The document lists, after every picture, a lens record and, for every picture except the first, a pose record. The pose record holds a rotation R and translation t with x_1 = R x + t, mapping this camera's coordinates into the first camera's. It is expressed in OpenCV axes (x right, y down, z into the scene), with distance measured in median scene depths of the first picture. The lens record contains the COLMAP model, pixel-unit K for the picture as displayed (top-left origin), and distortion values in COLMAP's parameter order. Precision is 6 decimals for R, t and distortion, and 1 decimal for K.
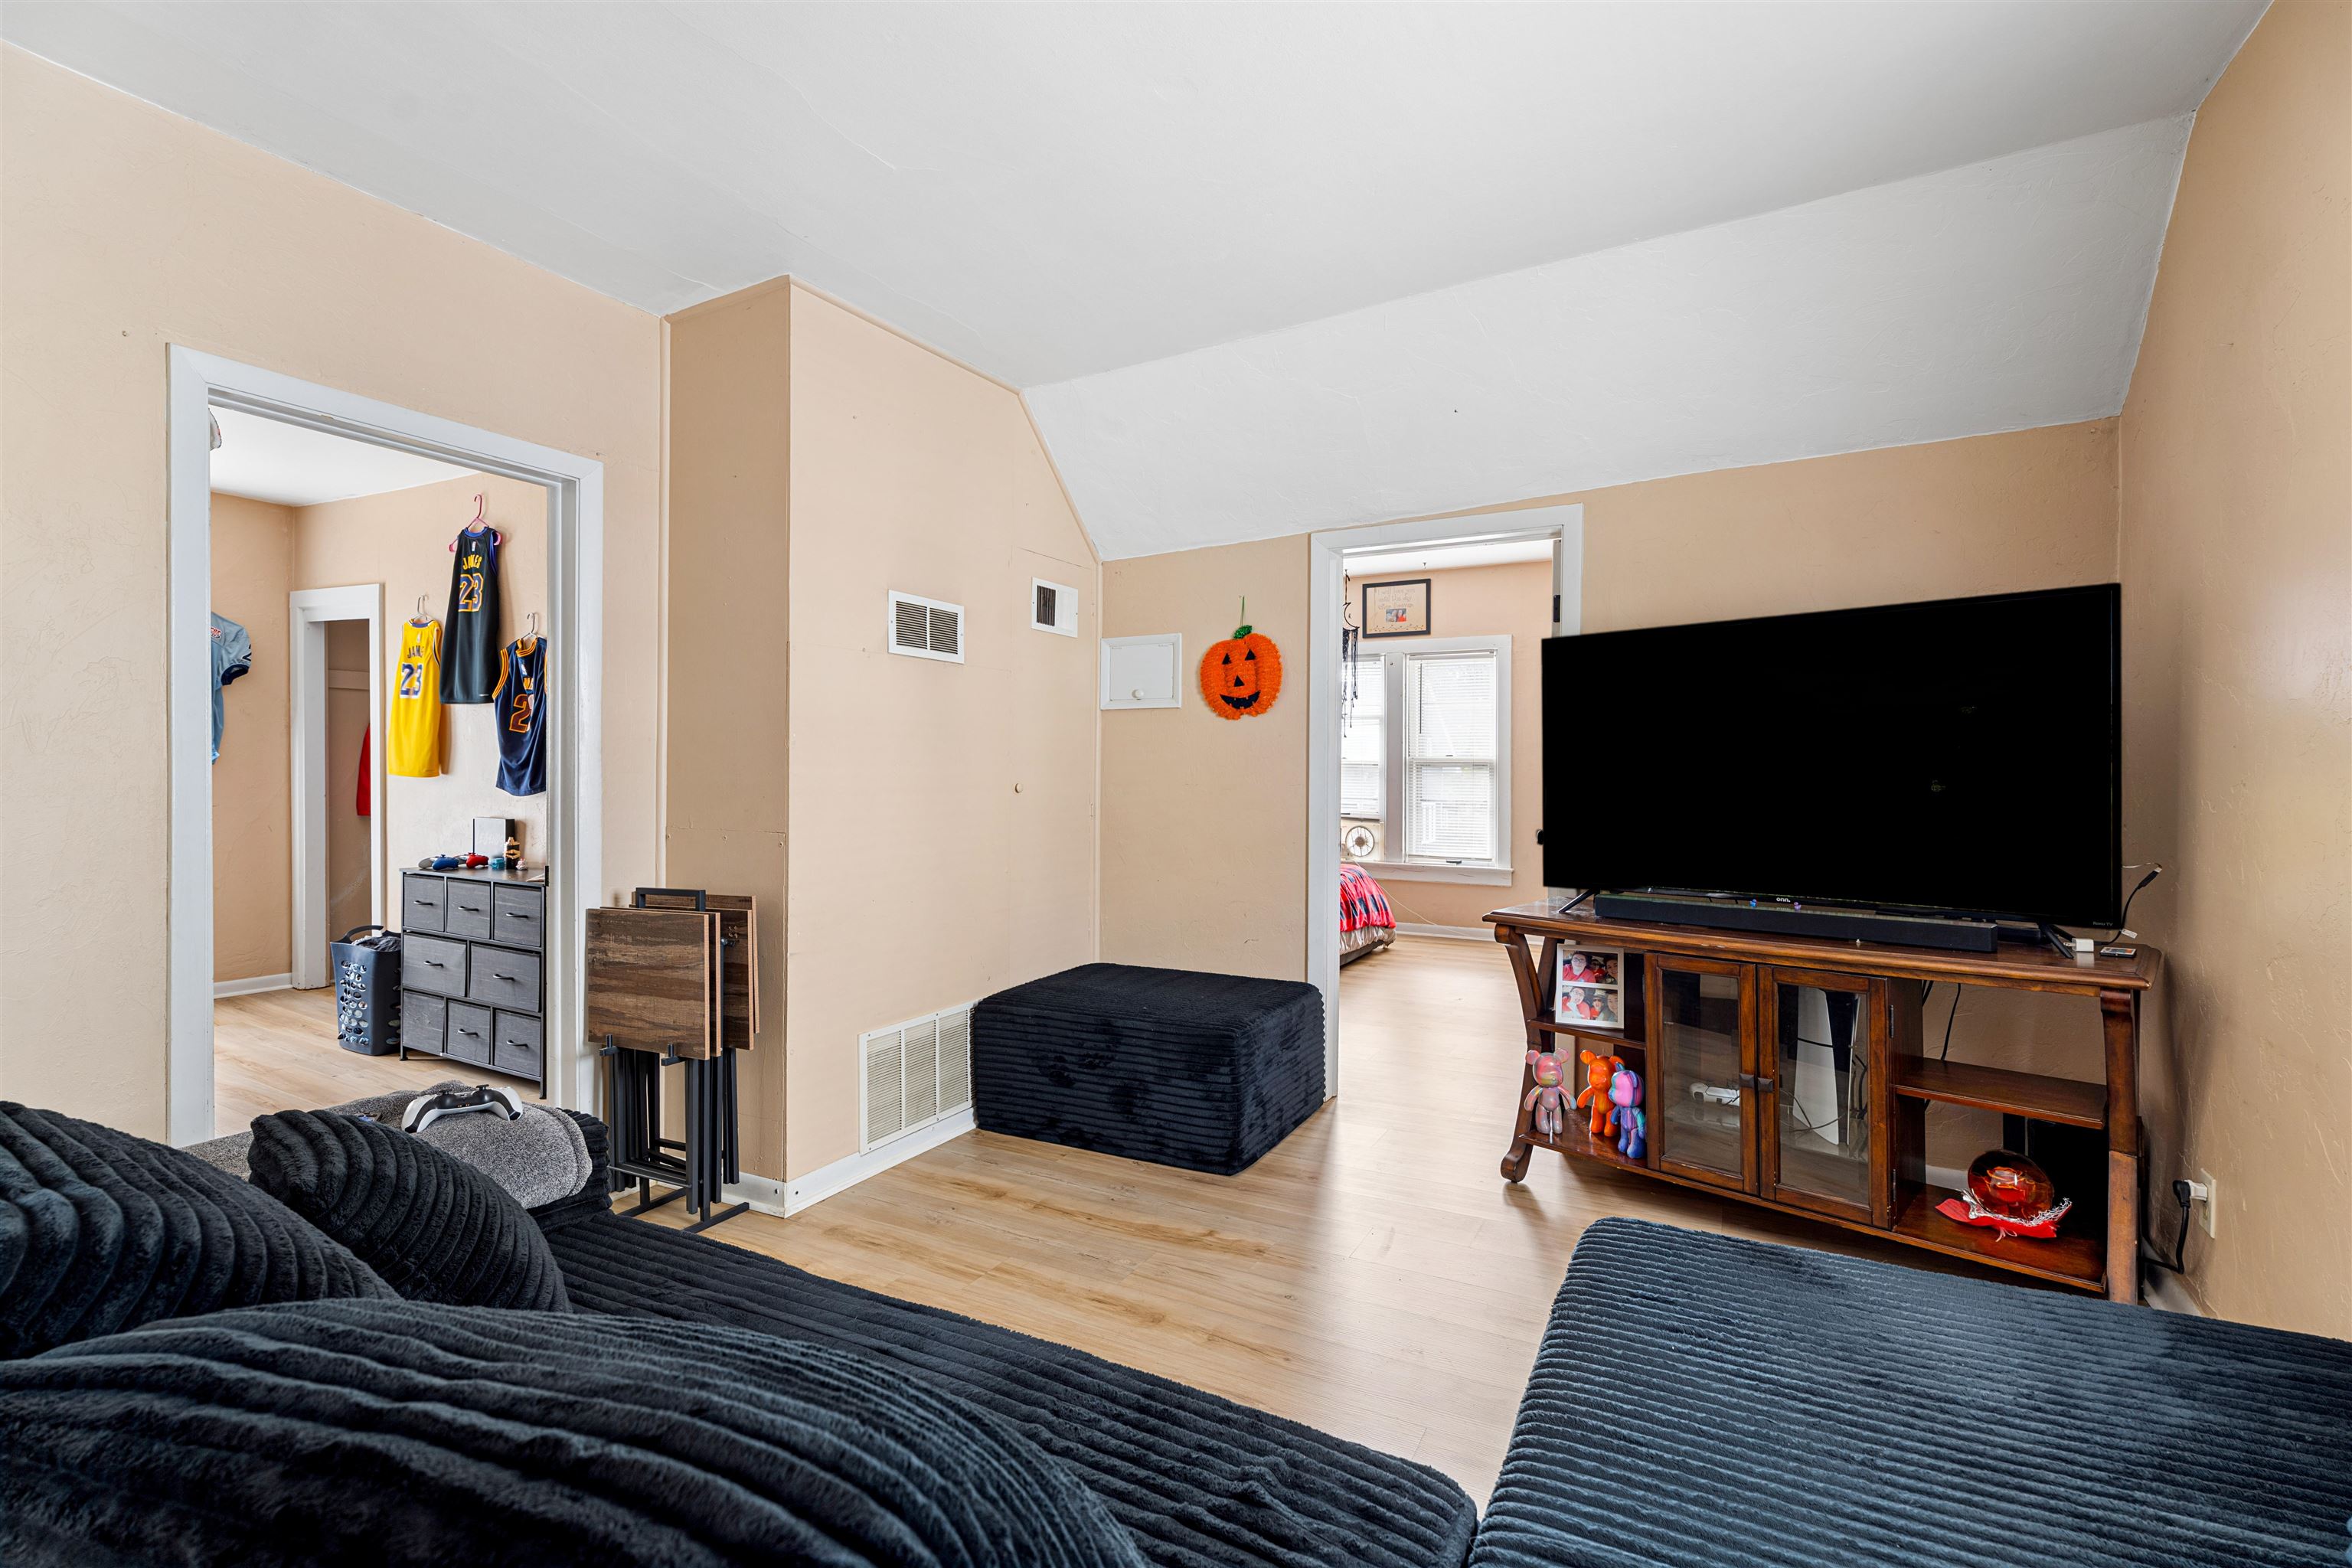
lens RADIAL K [[1086.2, 0, 1183.4], [0, 1086.2, 772.7], [0, 0, 1]] dist [-0.000120, -0.000022]
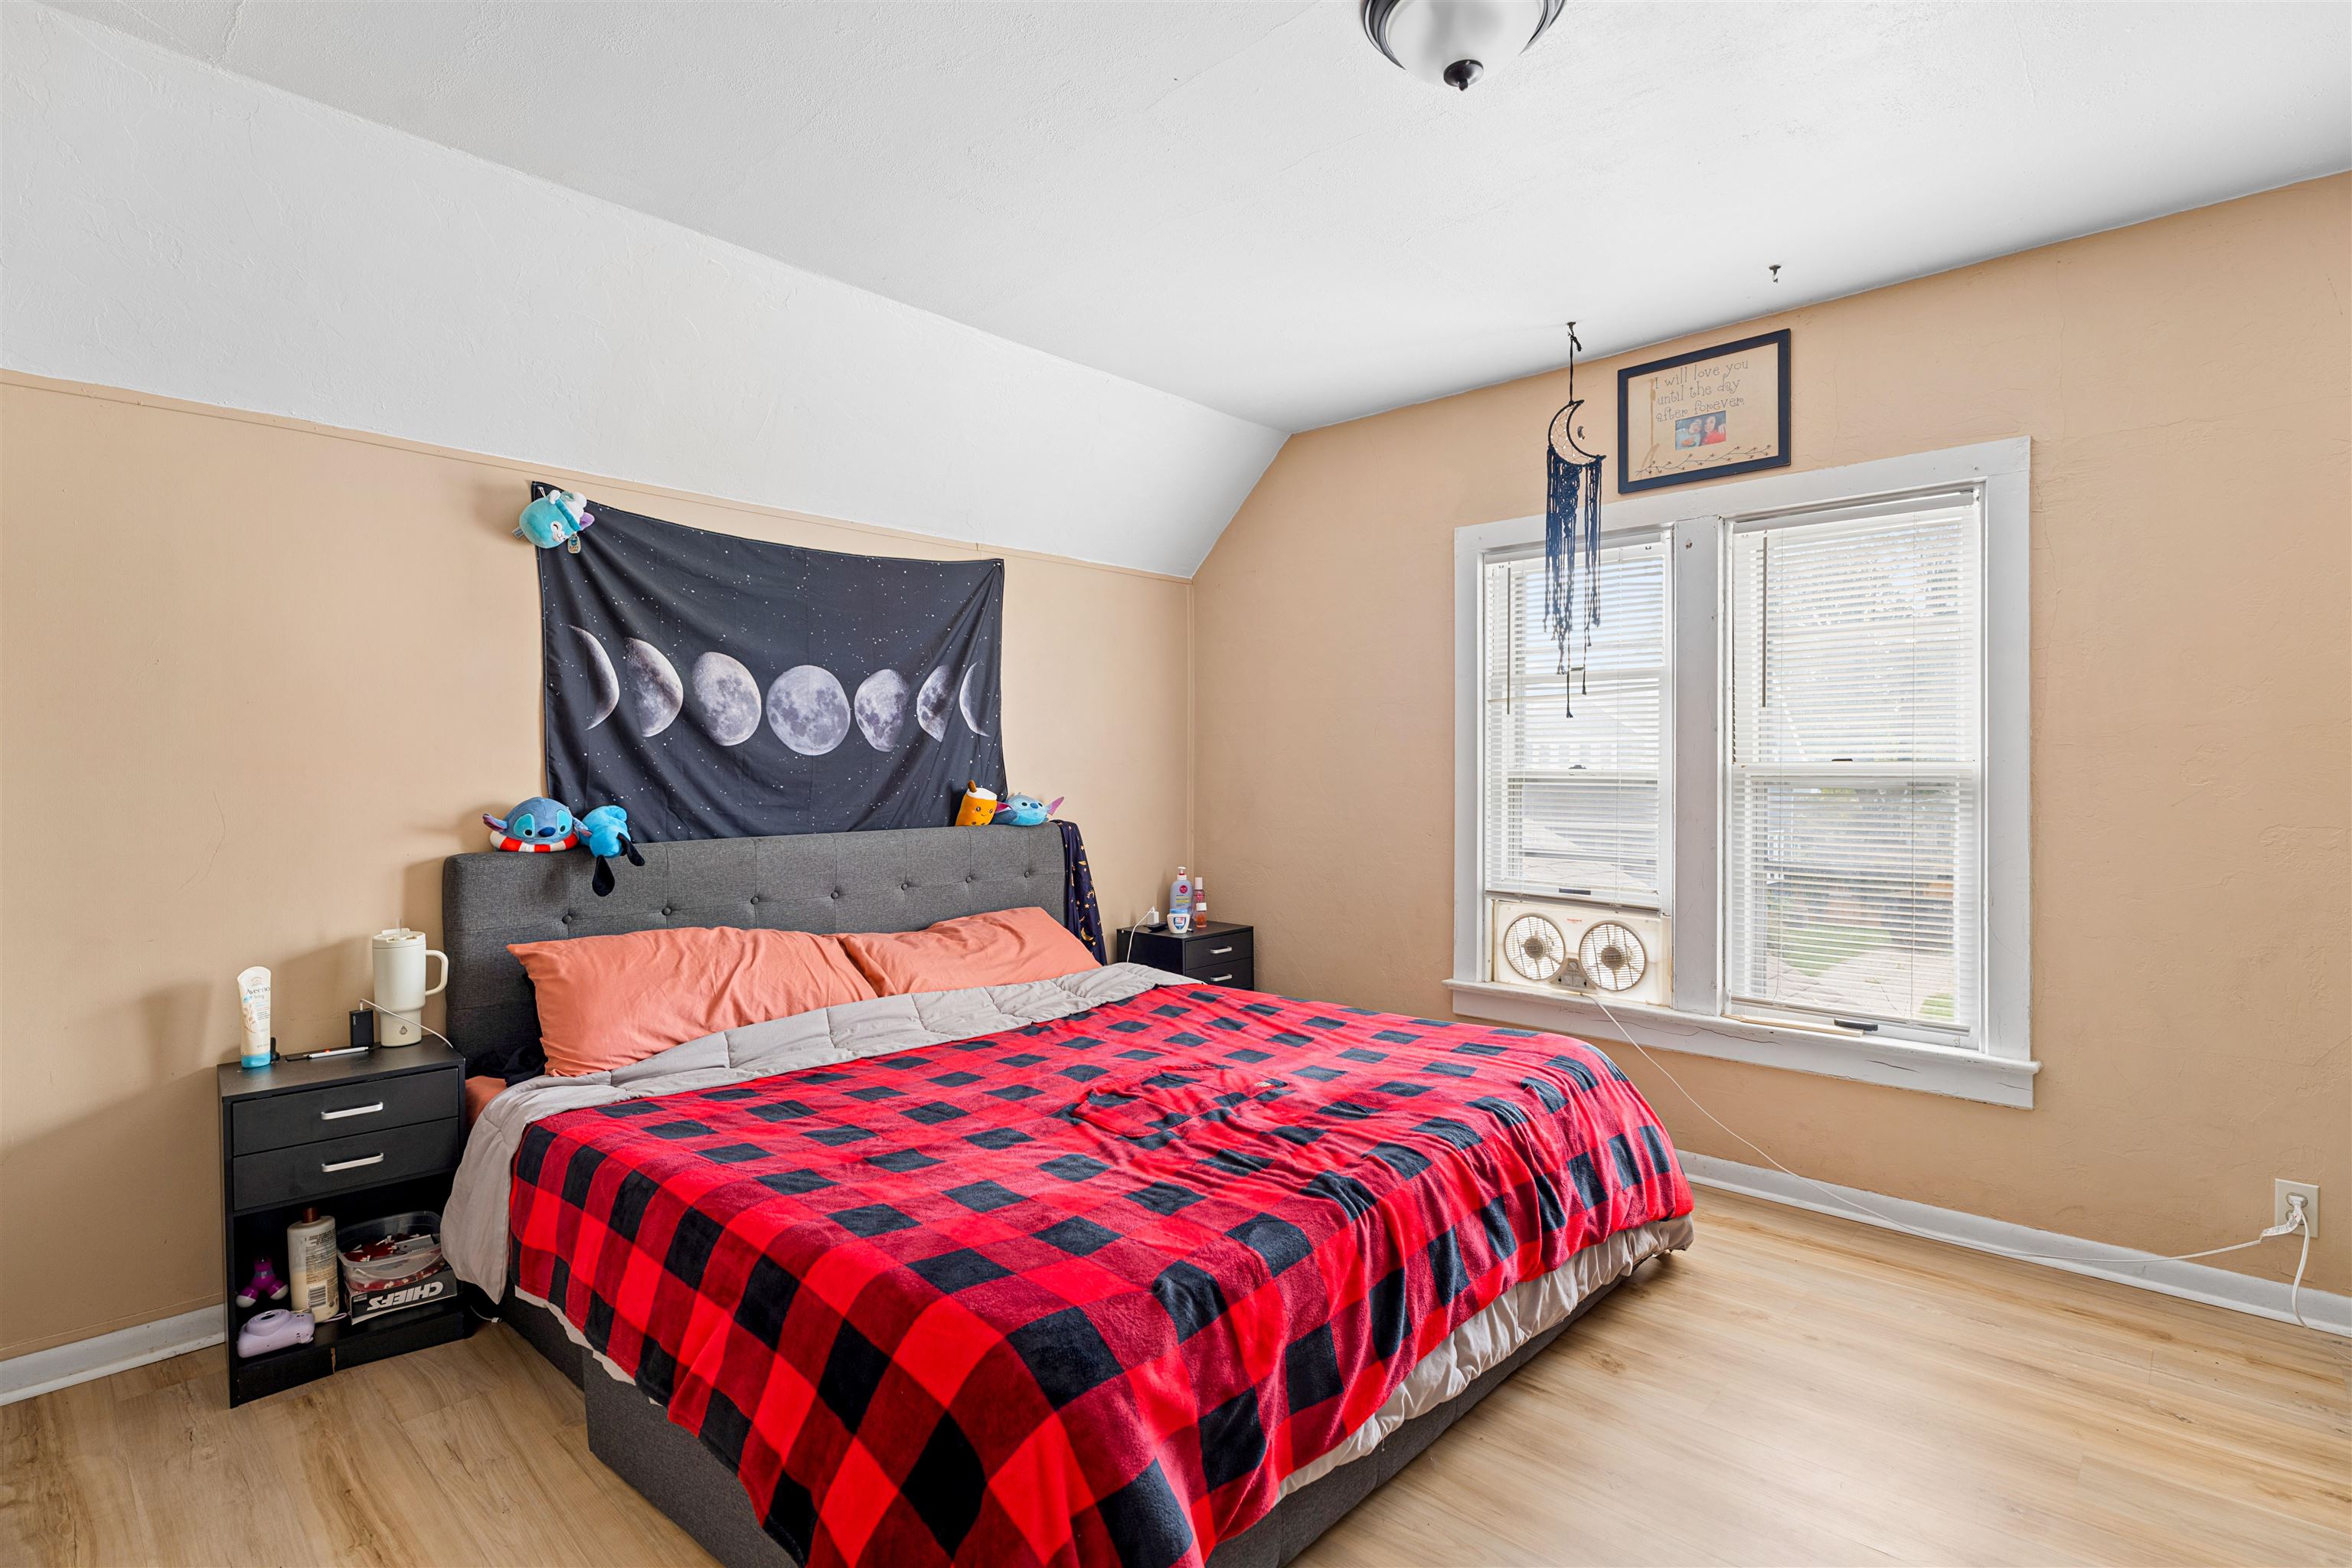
lens RADIAL K [[1150.8, 0, 1164.7], [0, 1150.8, 783.4], [0, 0, 1]] dist [-0.000410, 0.000165]
pose [[0.964508, 0.000459, -0.264053, 0.113424], [-0.003096, 0.999949, -0.009568, -0.001629], [0.264036, 0.010046, 0.964461, 0.515682]]
